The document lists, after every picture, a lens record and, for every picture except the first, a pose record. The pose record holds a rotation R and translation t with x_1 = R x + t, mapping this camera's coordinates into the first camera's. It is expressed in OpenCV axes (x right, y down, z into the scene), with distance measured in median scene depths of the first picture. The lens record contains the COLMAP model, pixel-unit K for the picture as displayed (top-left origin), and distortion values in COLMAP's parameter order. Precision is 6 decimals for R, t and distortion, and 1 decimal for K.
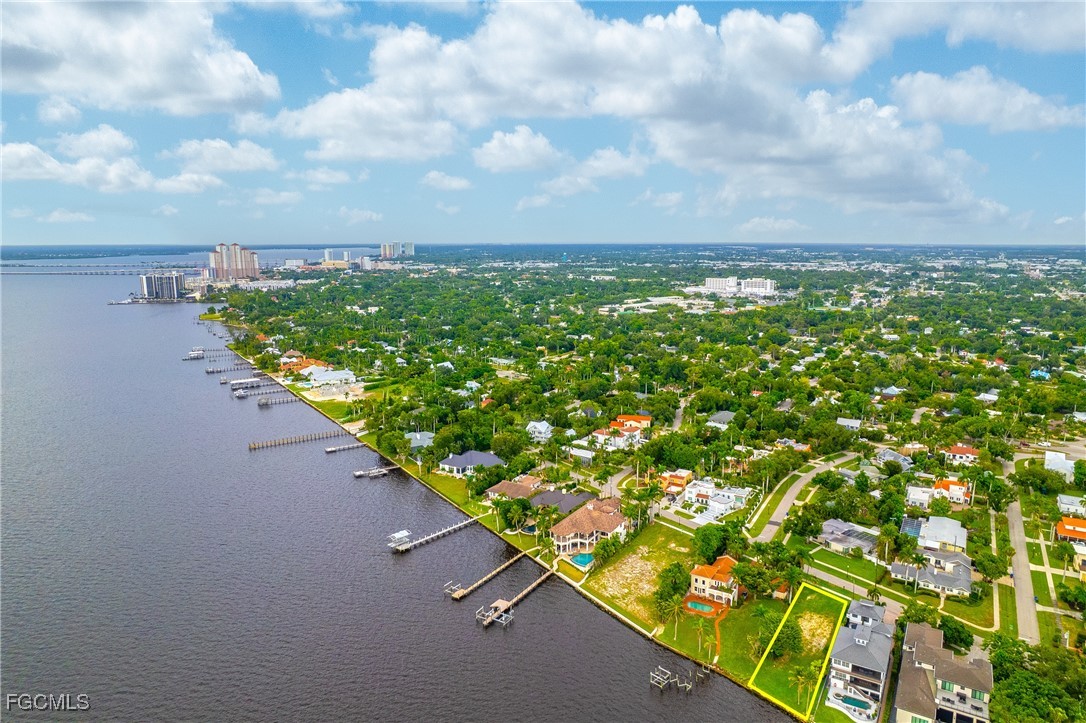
lens RADIAL K [[686.1, 0, 556.1], [0, 686.1, 341.4], [0, 0, 1]] dist [-0.076859, 0.062949]
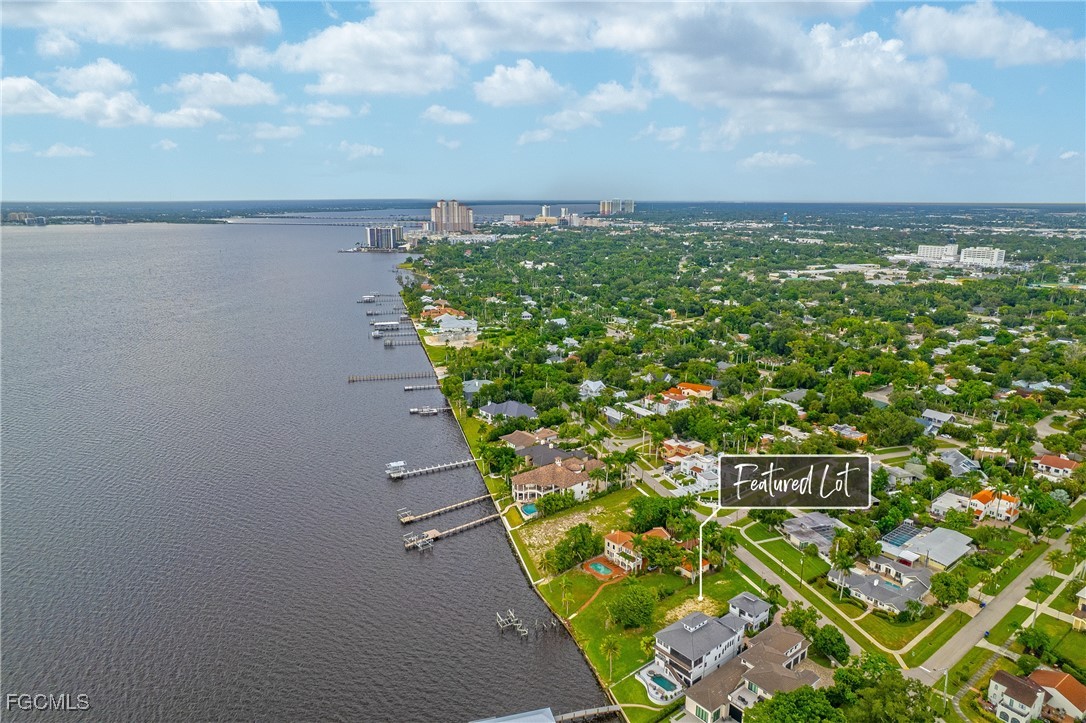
lens RADIAL K [[686.1, 0, 556.1], [0, 686.1, 341.4], [0, 0, 1]] dist [-0.076859, 0.062949]
pose [[0.939259, 0.075019, -0.334910, 0.220158], [-0.054359, 0.996019, 0.070655, -0.009674], [0.338877, -0.048158, 0.939597, 0.012075]]
